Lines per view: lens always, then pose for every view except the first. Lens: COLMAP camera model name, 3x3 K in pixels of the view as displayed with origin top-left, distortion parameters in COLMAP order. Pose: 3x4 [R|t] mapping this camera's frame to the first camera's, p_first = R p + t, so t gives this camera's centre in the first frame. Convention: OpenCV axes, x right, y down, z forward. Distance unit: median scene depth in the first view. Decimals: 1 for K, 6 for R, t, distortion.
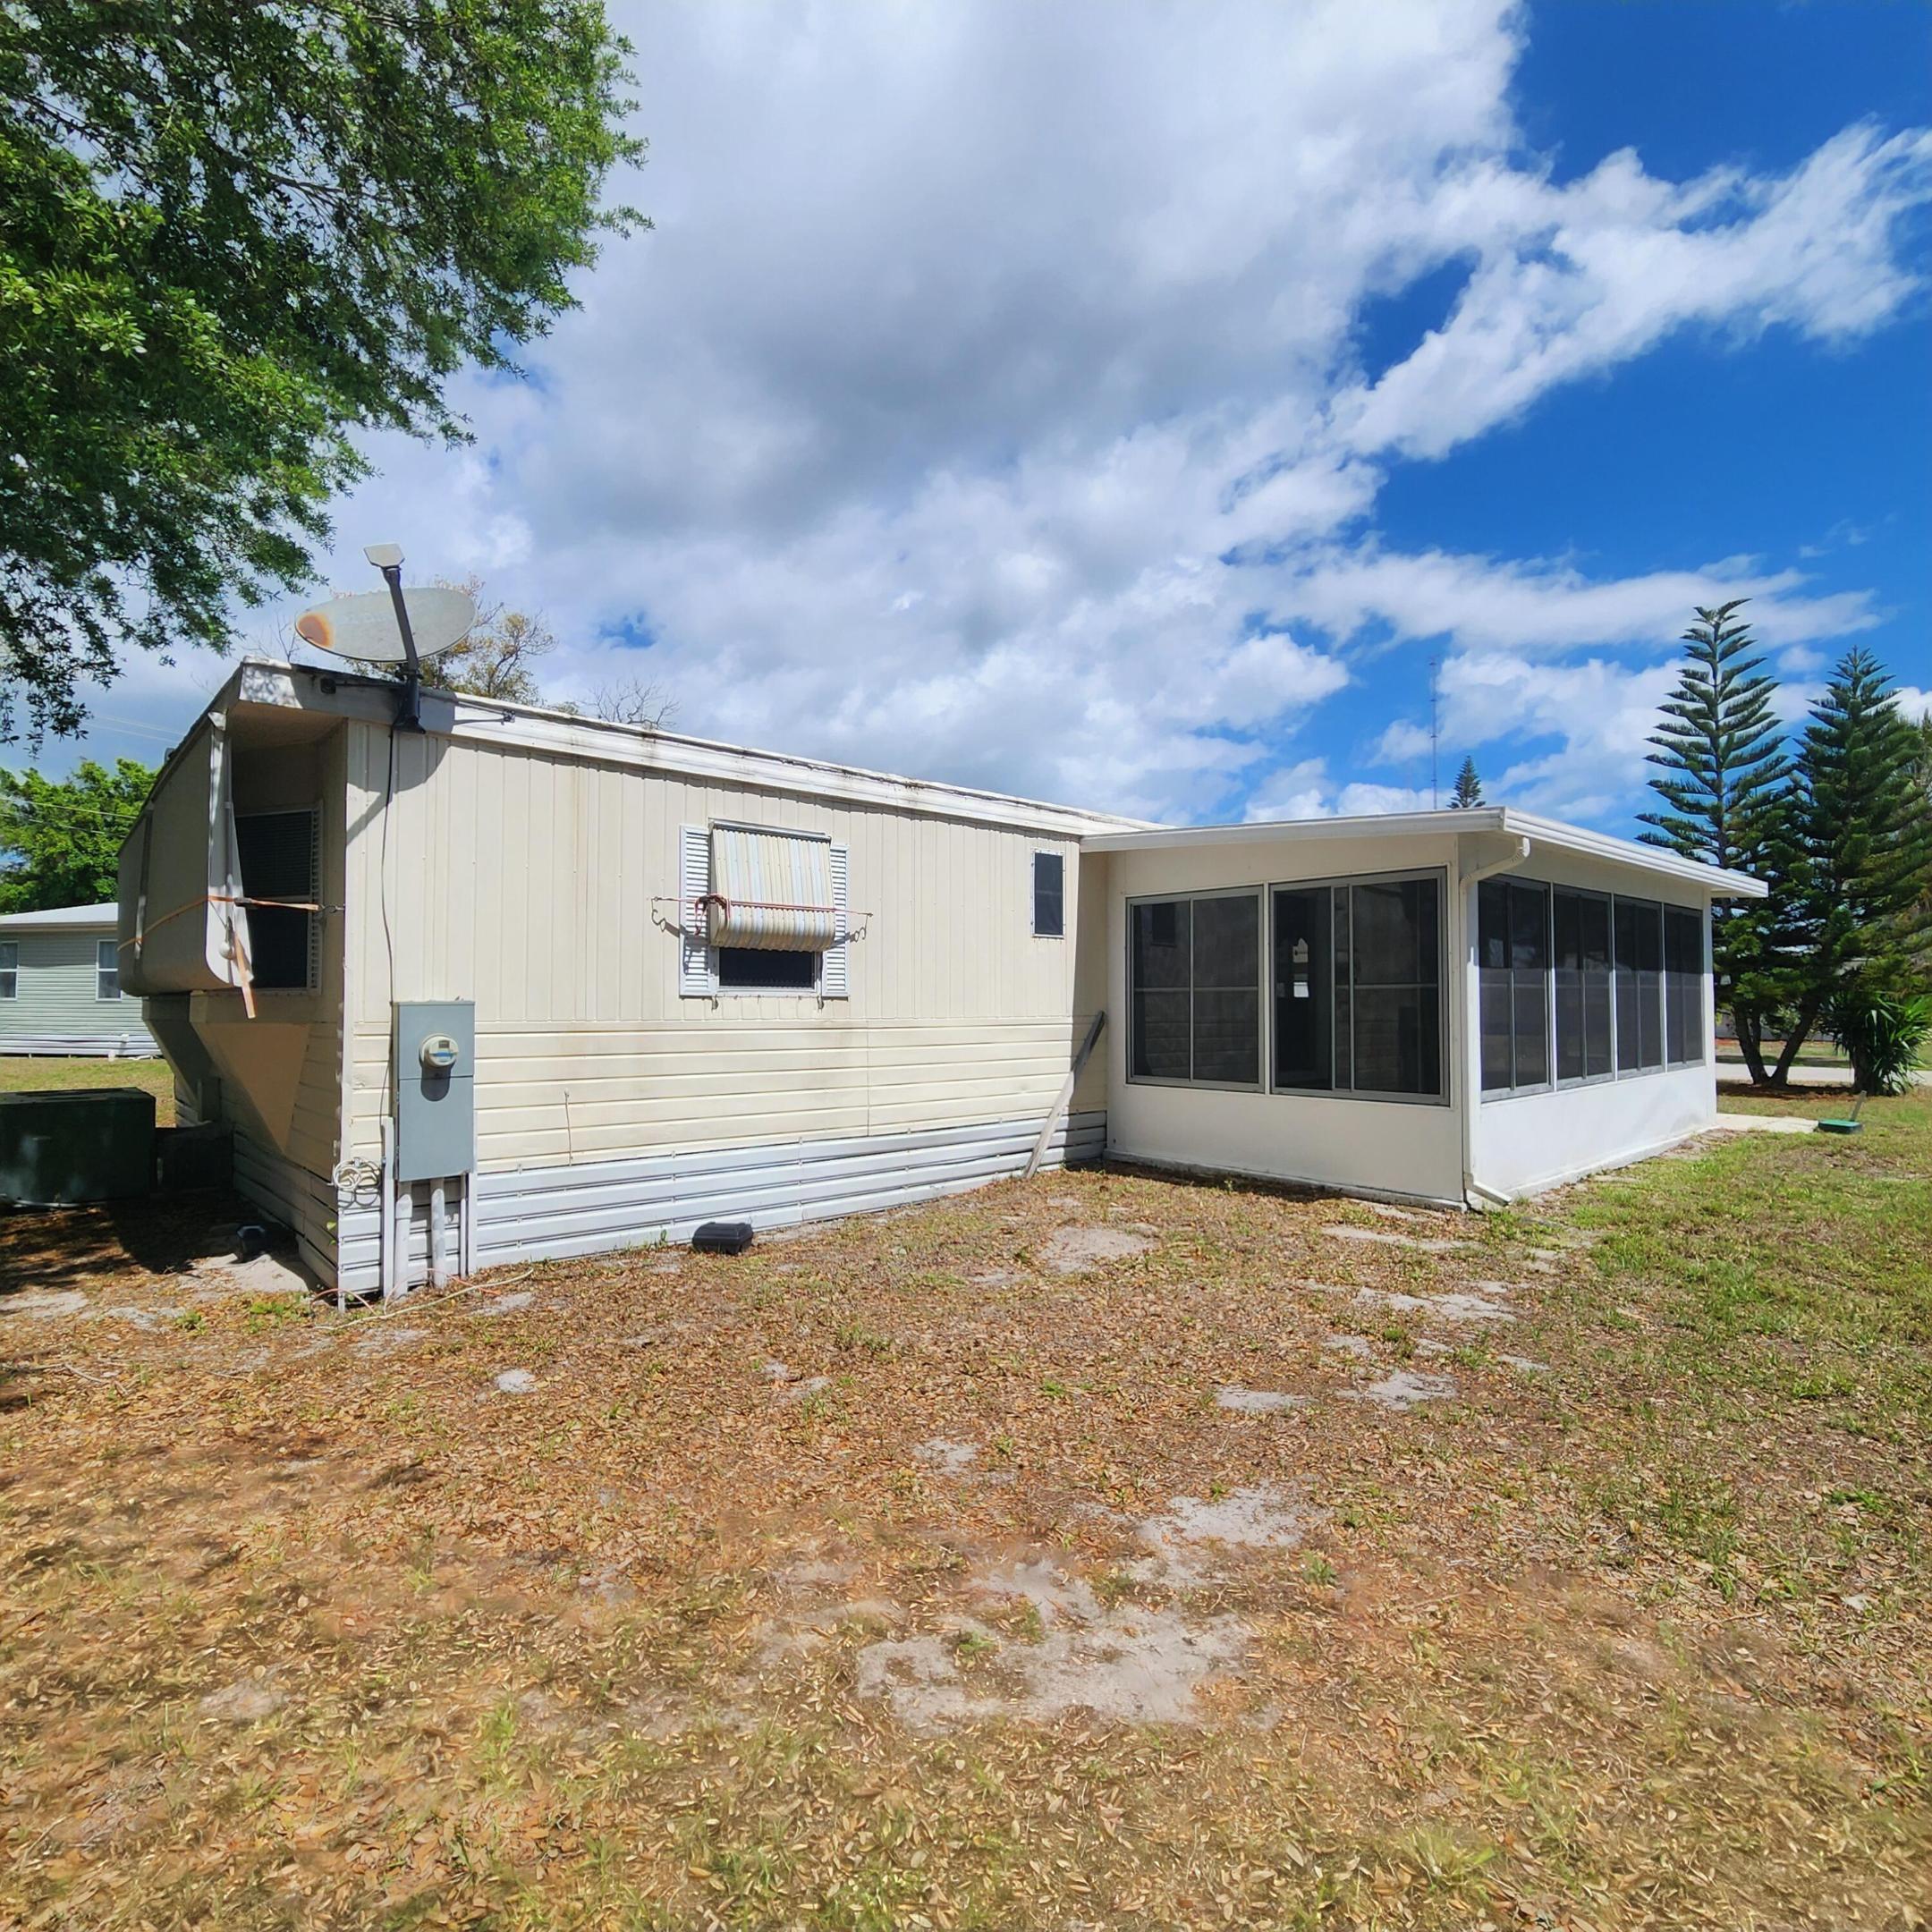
lens RADIAL K [[1074.4, 0, 933.8], [0, 1074.4, 979.1], [0, 0, 1]] dist [0.004048, -0.001137]
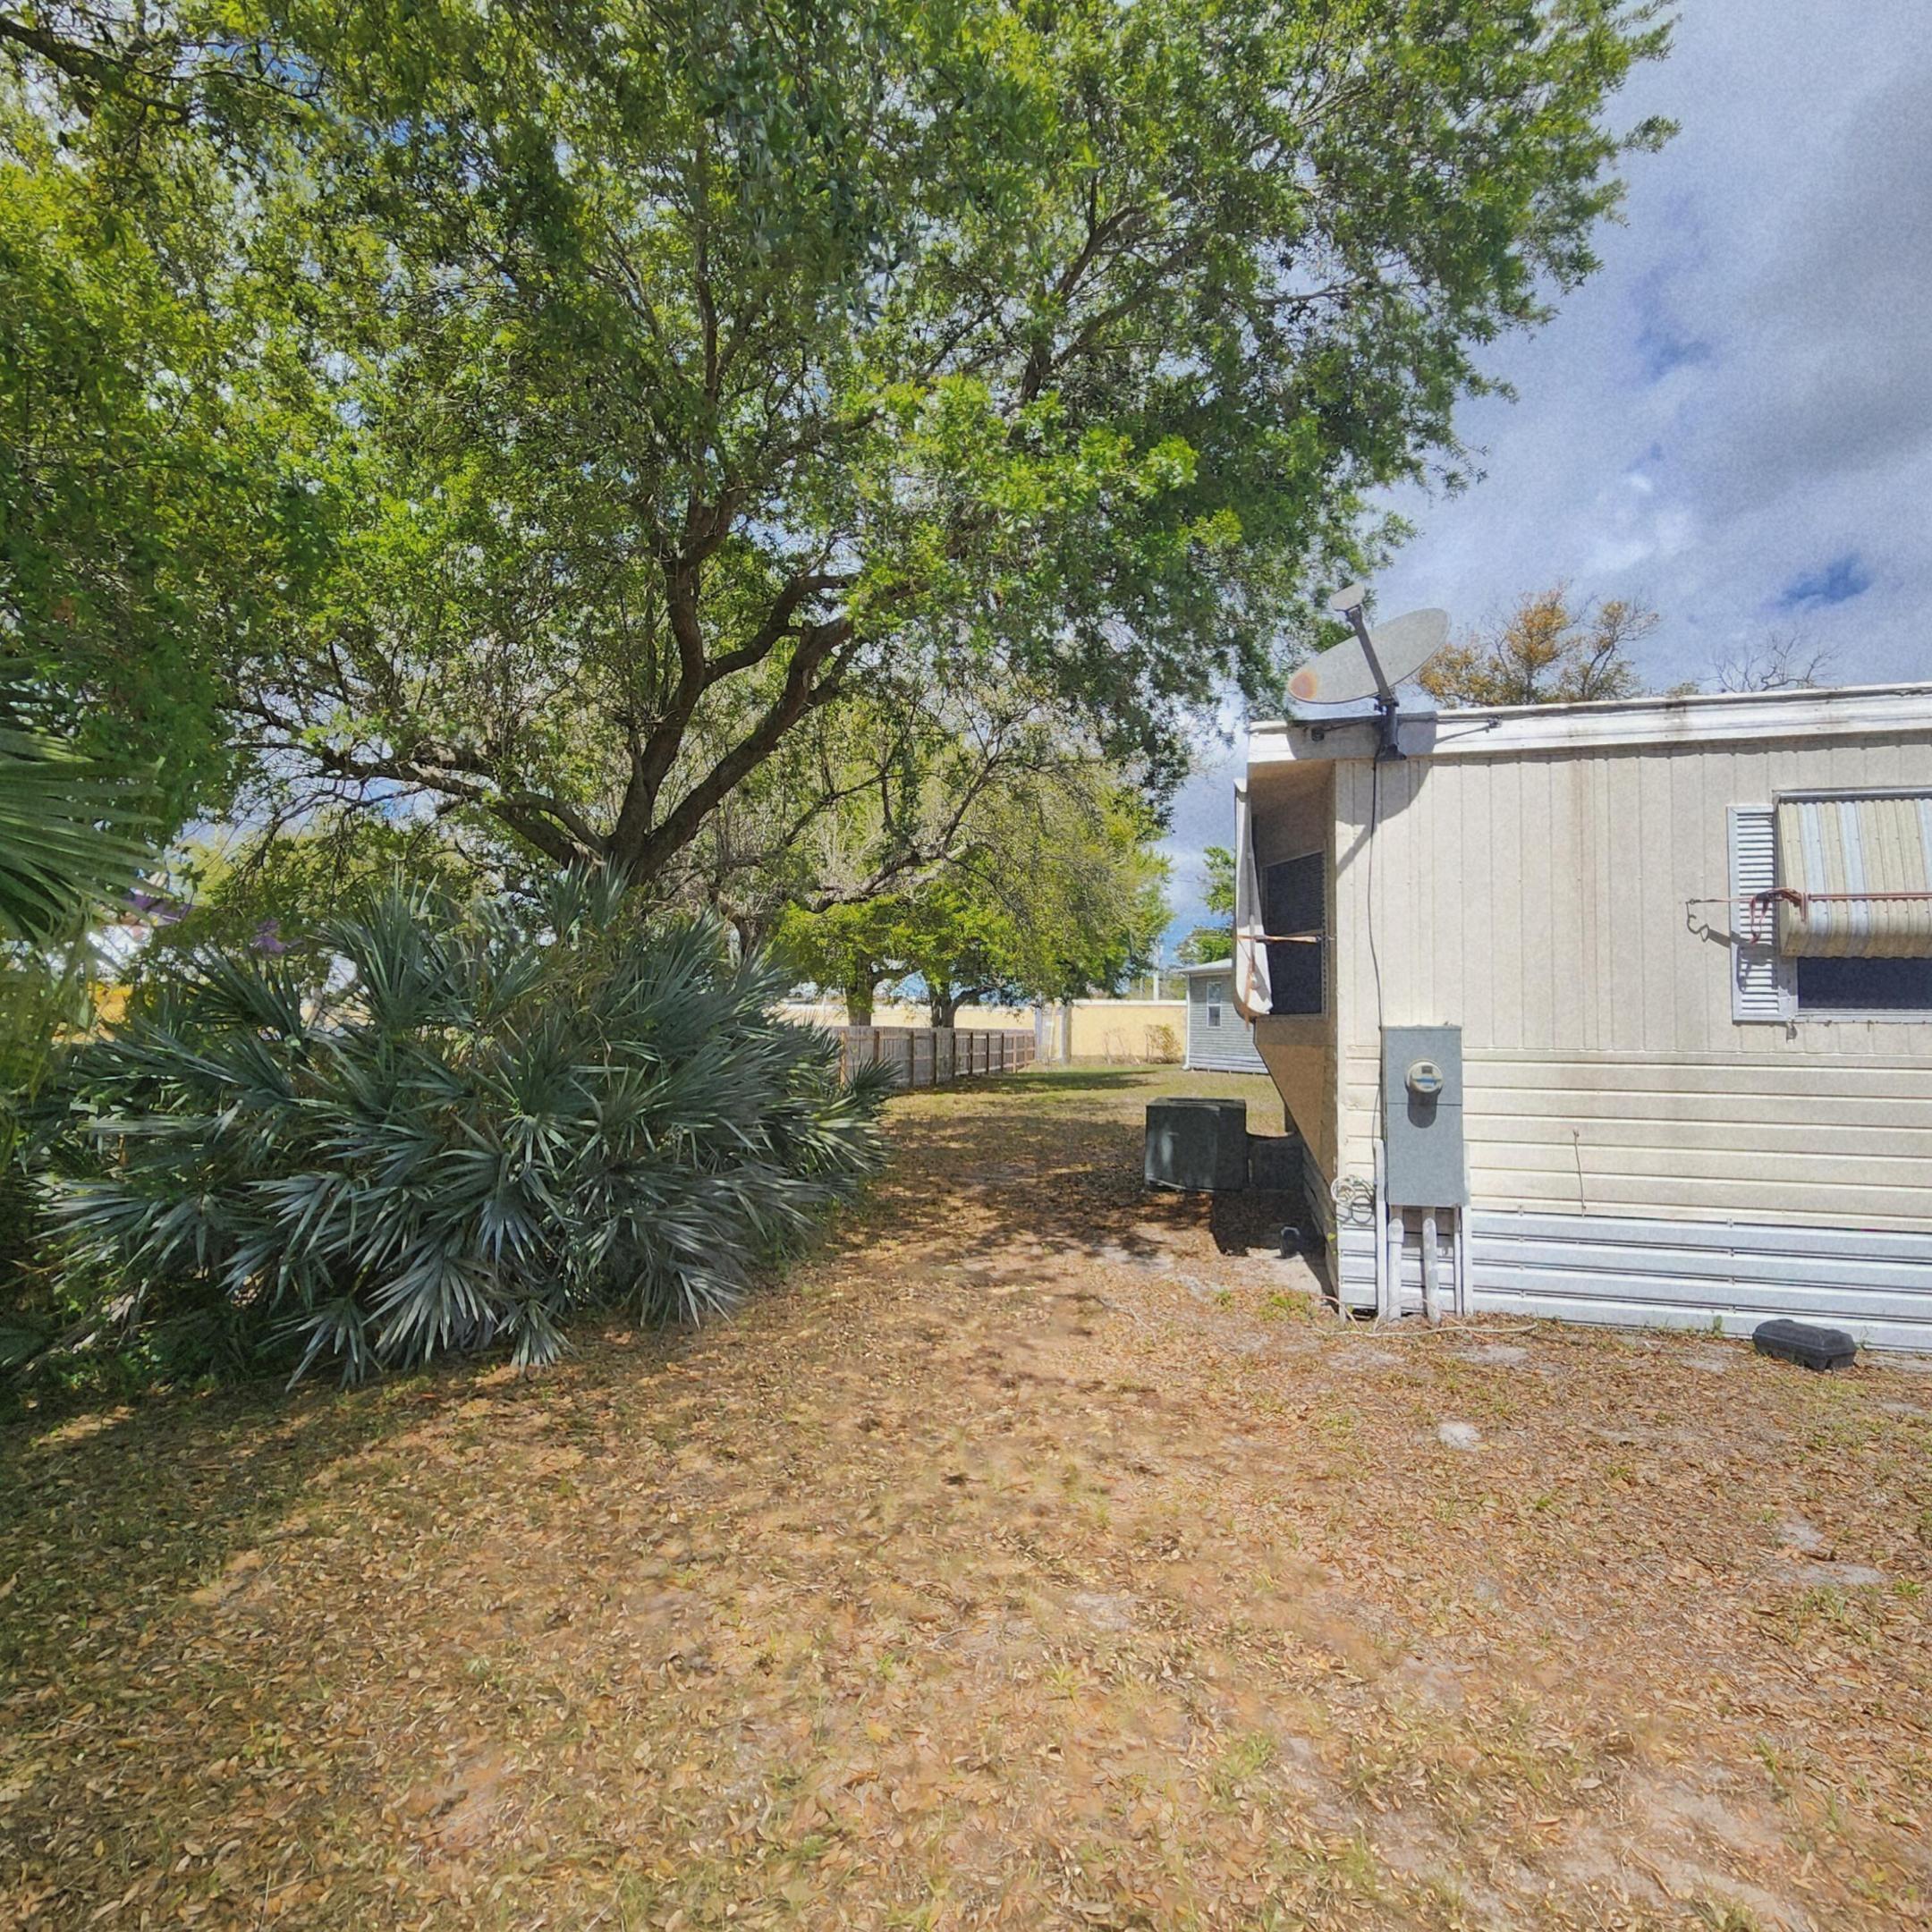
lens RADIAL K [[1074.4, 0, 933.8], [0, 1074.4, 979.1], [0, 0, 1]] dist [0.004048, -0.001137]
pose [[0.545076, -0.032998, -0.837737, 0.119650], [0.008499, 0.999391, -0.033835, 0.007022], [0.838344, 0.011322, 0.545024, 0.085568]]
